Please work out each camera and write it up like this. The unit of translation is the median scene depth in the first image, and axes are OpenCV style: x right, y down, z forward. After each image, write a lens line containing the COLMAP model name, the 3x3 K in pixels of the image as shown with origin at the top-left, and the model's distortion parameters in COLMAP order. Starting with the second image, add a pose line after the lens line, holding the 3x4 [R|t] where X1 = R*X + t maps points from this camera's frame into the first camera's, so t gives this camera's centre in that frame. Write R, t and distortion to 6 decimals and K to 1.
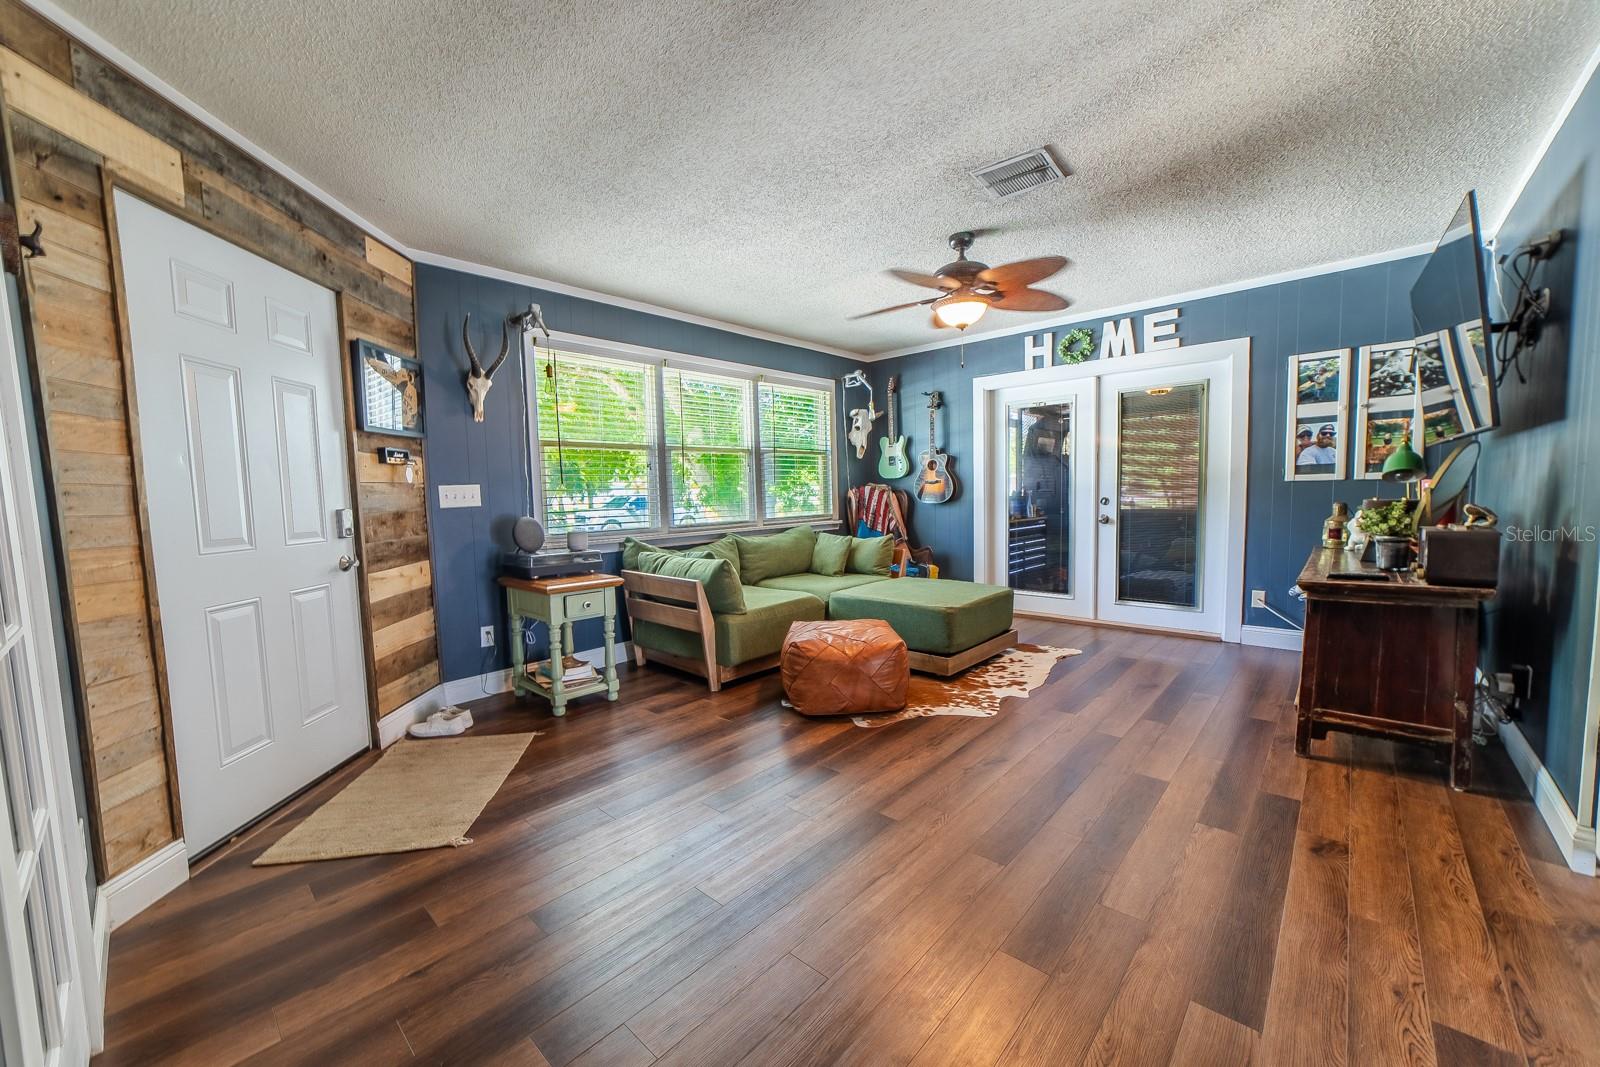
lens RADIAL K [[604.6, 0, 788.3], [0, 604.6, 538.6], [0, 0, 1]] dist [-0.001156, -0.000061]
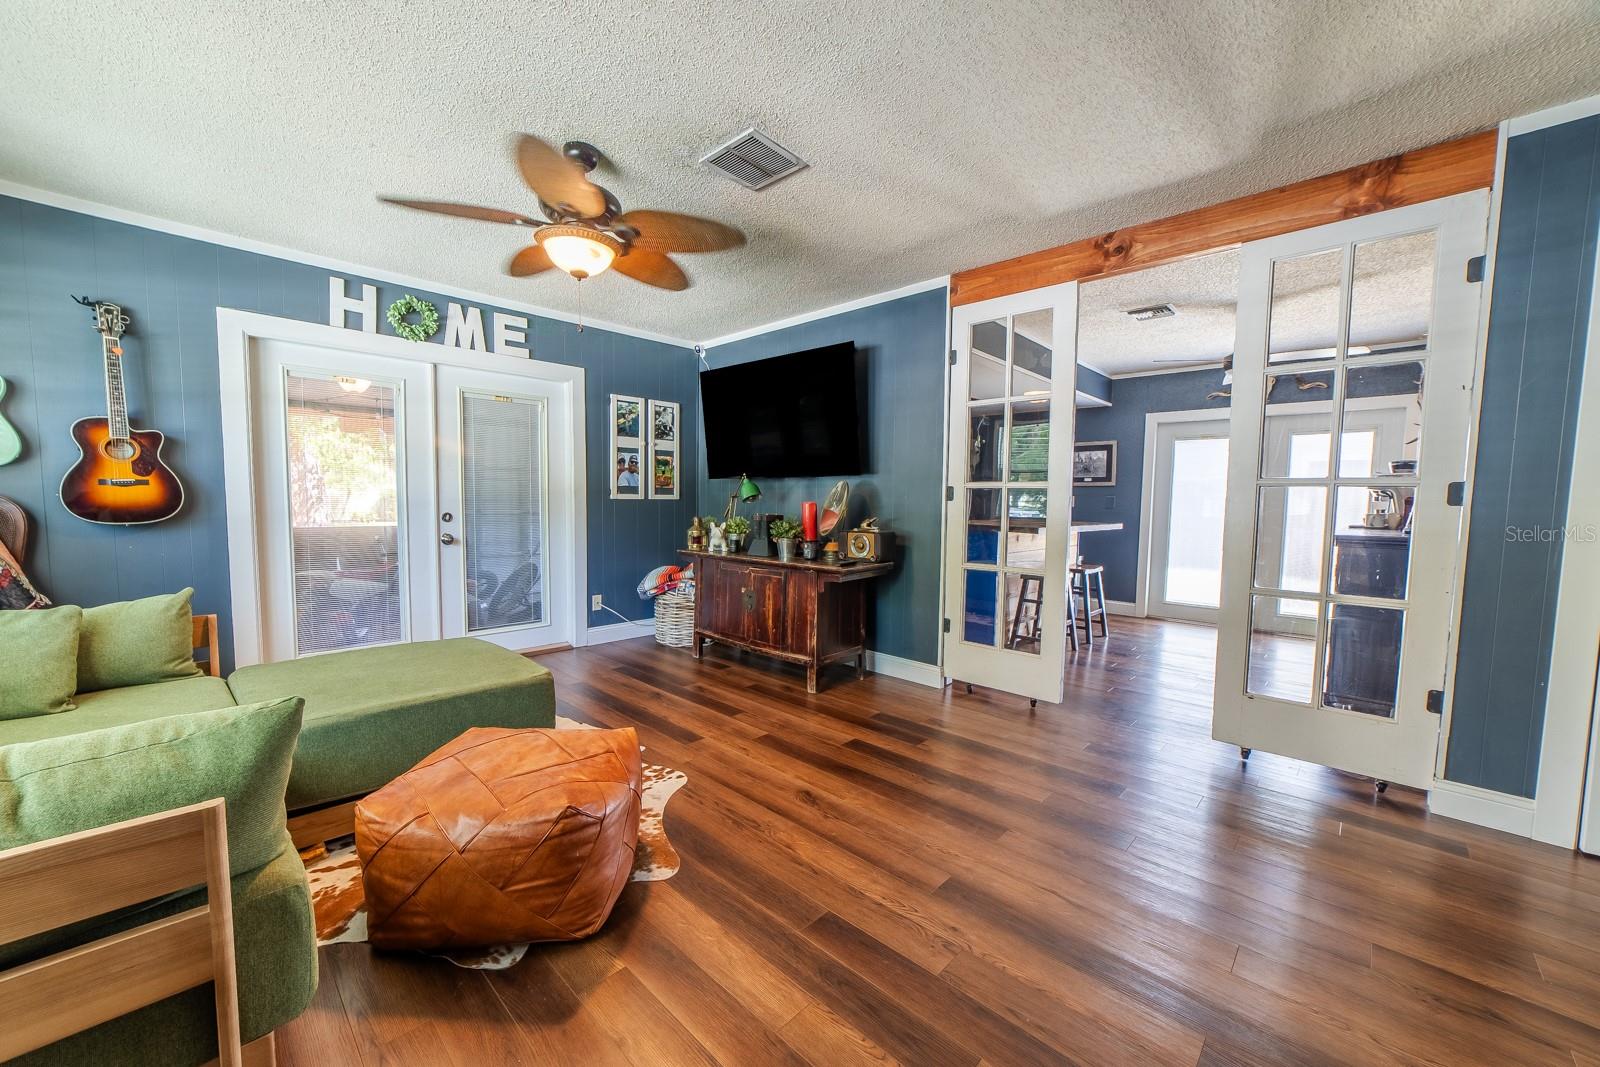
lens RADIAL K [[624.1, 0, 774.0], [0, 624.1, 536.3], [0, 0, 1]] dist [-0.001737, -0.000018]
pose [[0.038754, -0.035896, 0.998604, -0.401050], [0.068351, 0.997109, 0.033190, -0.042894], [-0.996908, 0.066969, 0.041095, 0.664187]]
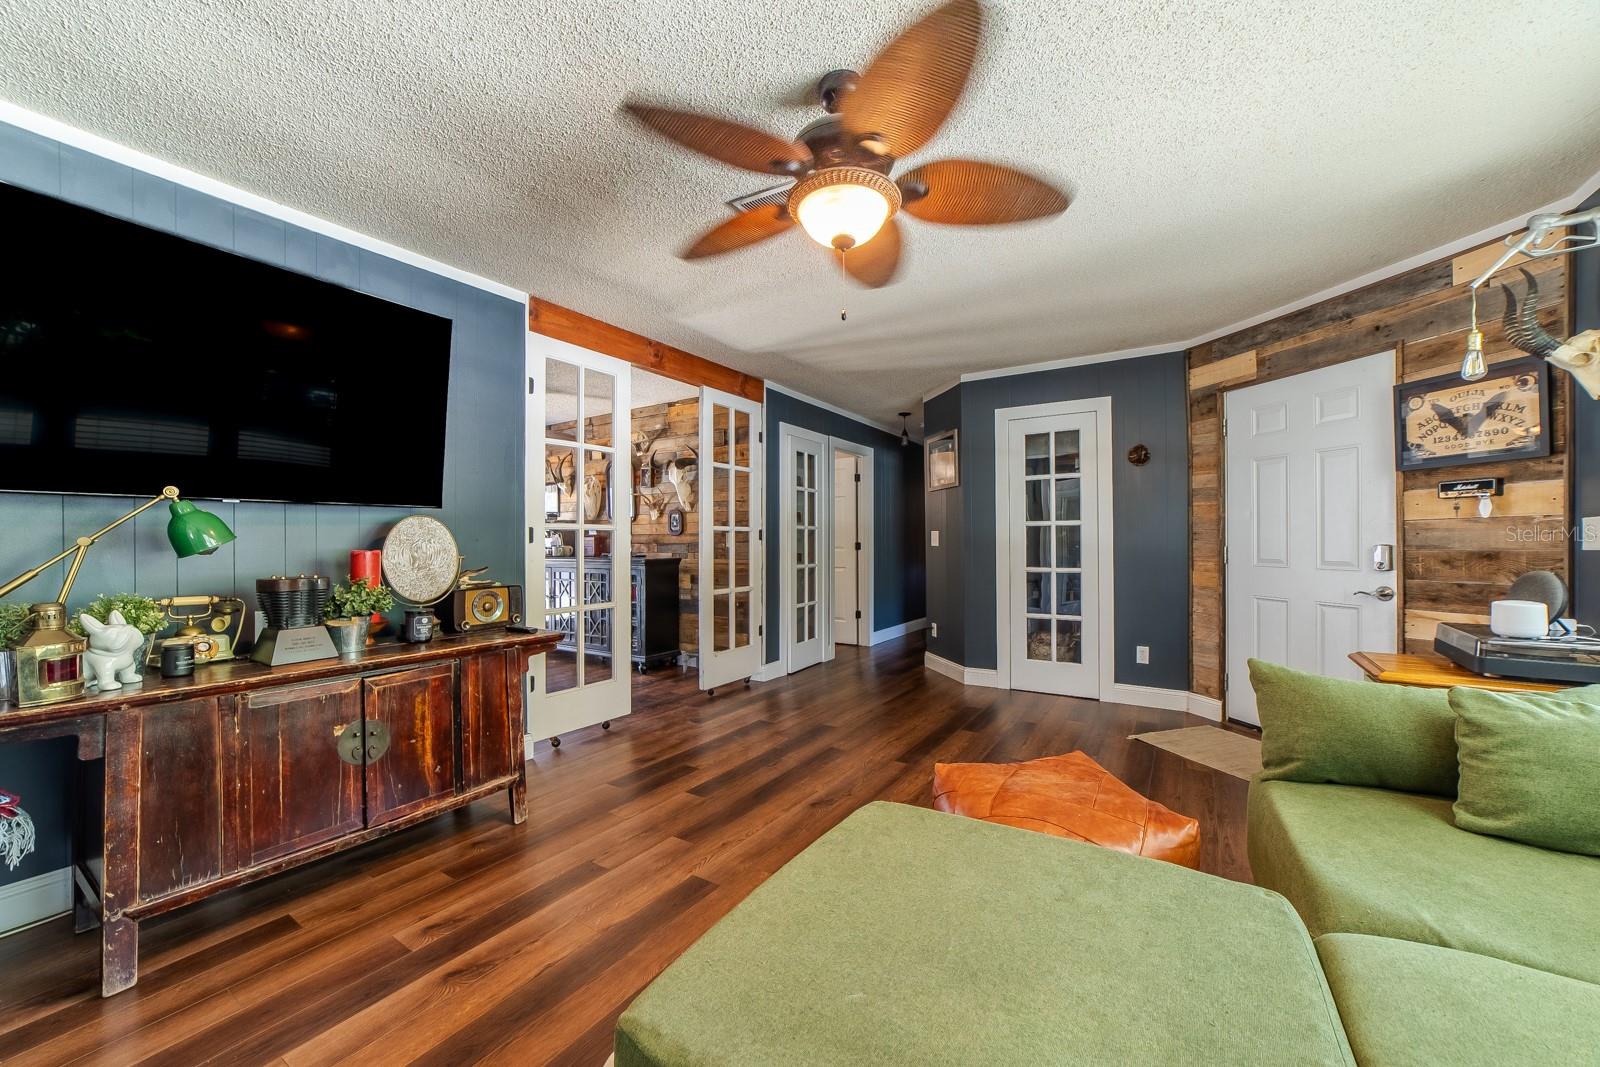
lens RADIAL K [[628.6, 0, 805.0], [0, 628.6, 542.1], [0, 0, 1]] dist [0.000044, 0.000048]
pose [[-0.980449, 0.030700, -0.194364, 0.382381], [0.014022, 0.996144, 0.086609, -0.120392], [0.196274, 0.082191, -0.977098, 1.362080]]
